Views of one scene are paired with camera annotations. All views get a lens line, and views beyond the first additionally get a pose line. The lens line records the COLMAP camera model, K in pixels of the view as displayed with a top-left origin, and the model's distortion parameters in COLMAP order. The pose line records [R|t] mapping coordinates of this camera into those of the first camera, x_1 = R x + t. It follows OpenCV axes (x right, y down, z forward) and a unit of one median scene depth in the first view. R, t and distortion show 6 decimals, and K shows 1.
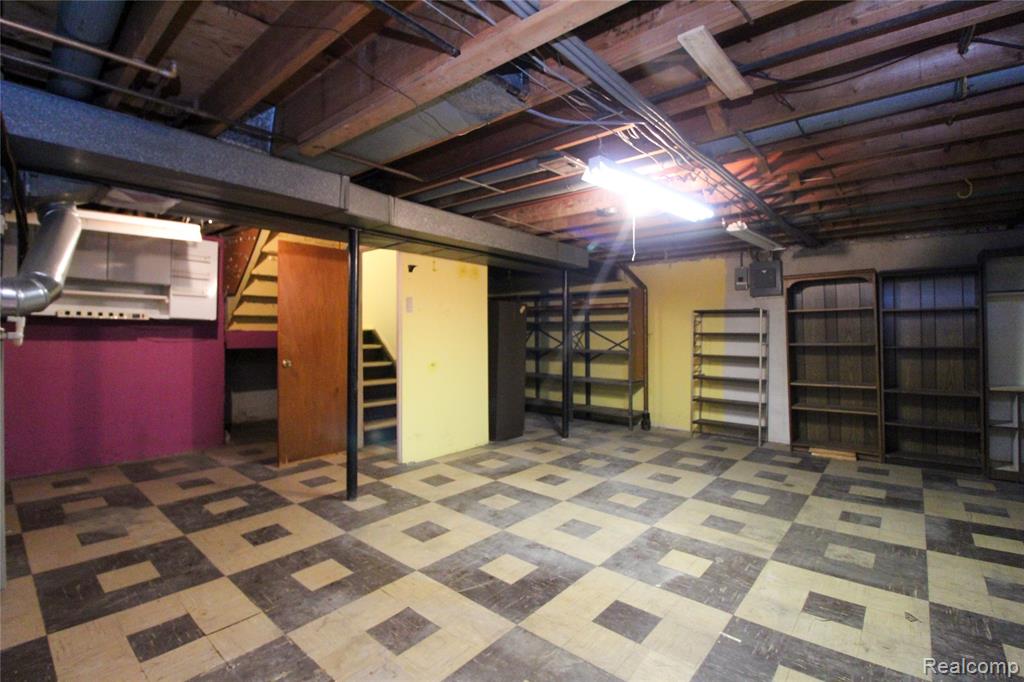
lens RADIAL K [[473.4, 0, 507.7], [0, 473.4, 330.2], [0, 0, 1]] dist [-0.002791, -0.011394]
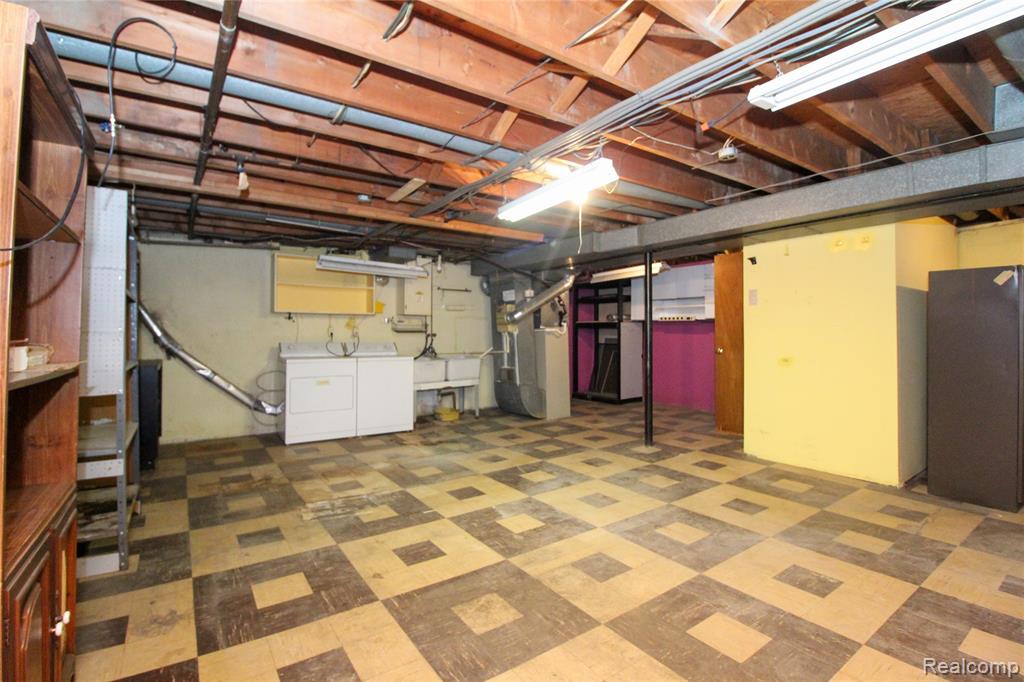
lens RADIAL K [[473.4, 0, 507.7], [0, 473.4, 330.2], [0, 0, 1]] dist [-0.002791, -0.011394]
pose [[-0.247193, -0.009988, -0.968915, 1.478920], [0.007230, 0.999900, -0.012152, 0.039440], [0.968939, -0.010009, -0.247096, 1.242718]]
